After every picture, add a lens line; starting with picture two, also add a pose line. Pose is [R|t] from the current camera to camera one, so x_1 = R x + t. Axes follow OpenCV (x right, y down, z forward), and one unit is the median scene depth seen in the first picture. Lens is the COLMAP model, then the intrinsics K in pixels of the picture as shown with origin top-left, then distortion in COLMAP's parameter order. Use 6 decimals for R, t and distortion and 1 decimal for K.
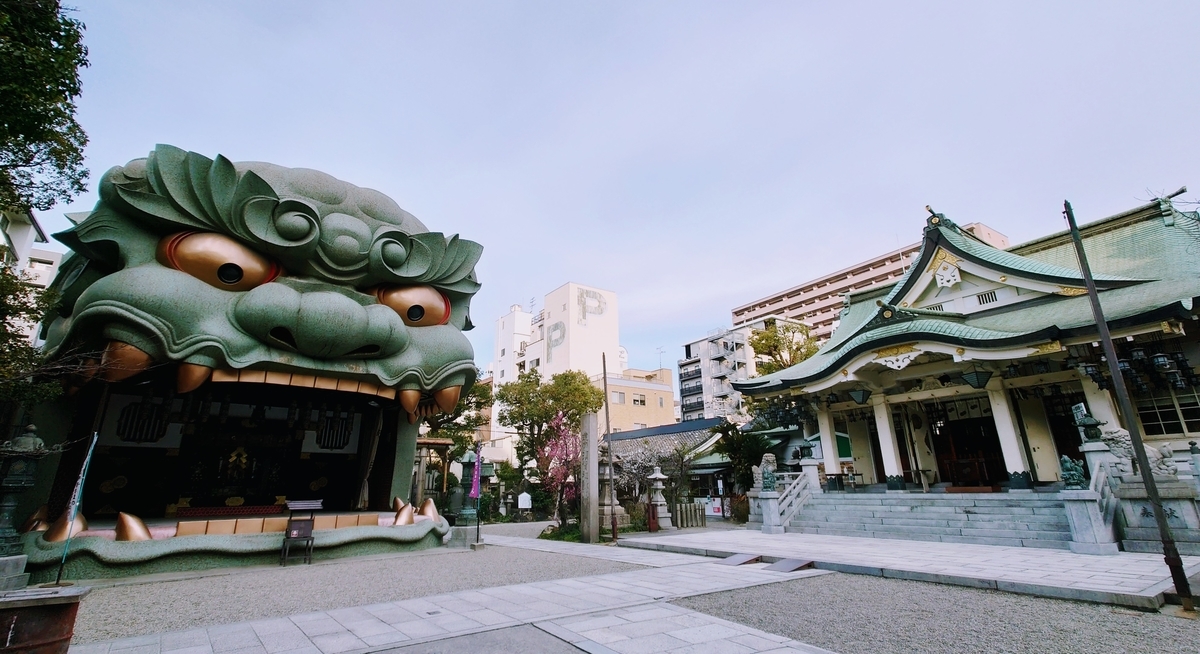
lens RADIAL K [[539.6, 0, 597.6], [0, 539.6, 306.9], [0, 0, 1]] dist [-0.002236, -0.000410]
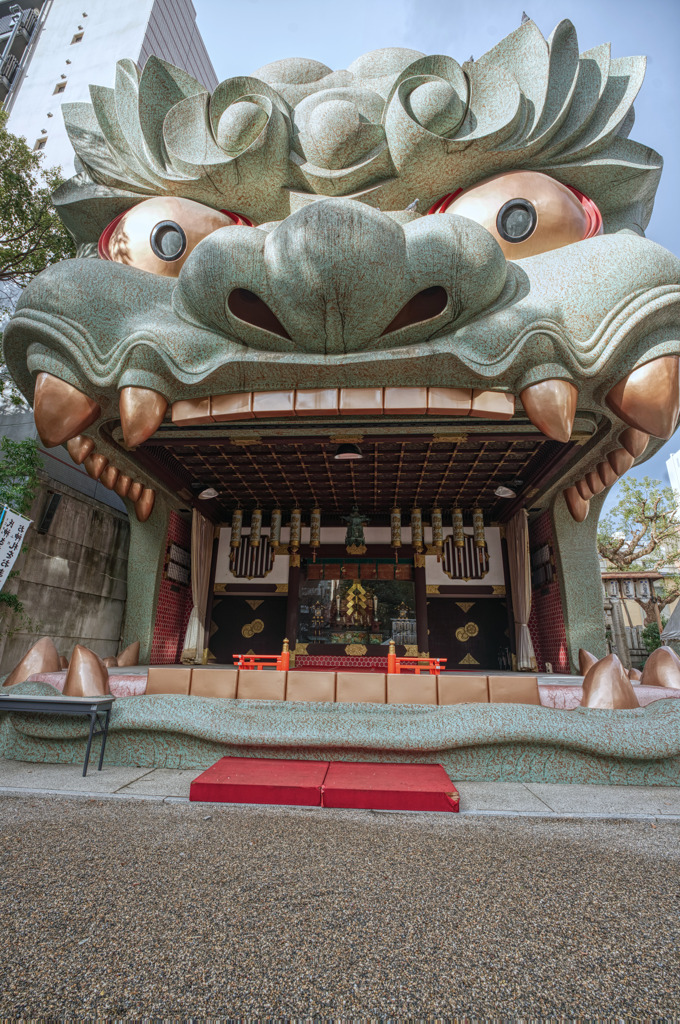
lens RADIAL K [[454.3, 0, 340.0], [0, 454.3, 512.0], [0, 0, 1]] dist [-0.018450, -0.000139]
pose [[0.673838, -0.199708, -0.711379, -0.231740], [0.208729, 0.975016, -0.076005, 0.250872], [0.708784, -0.097270, 0.698687, 0.649980]]
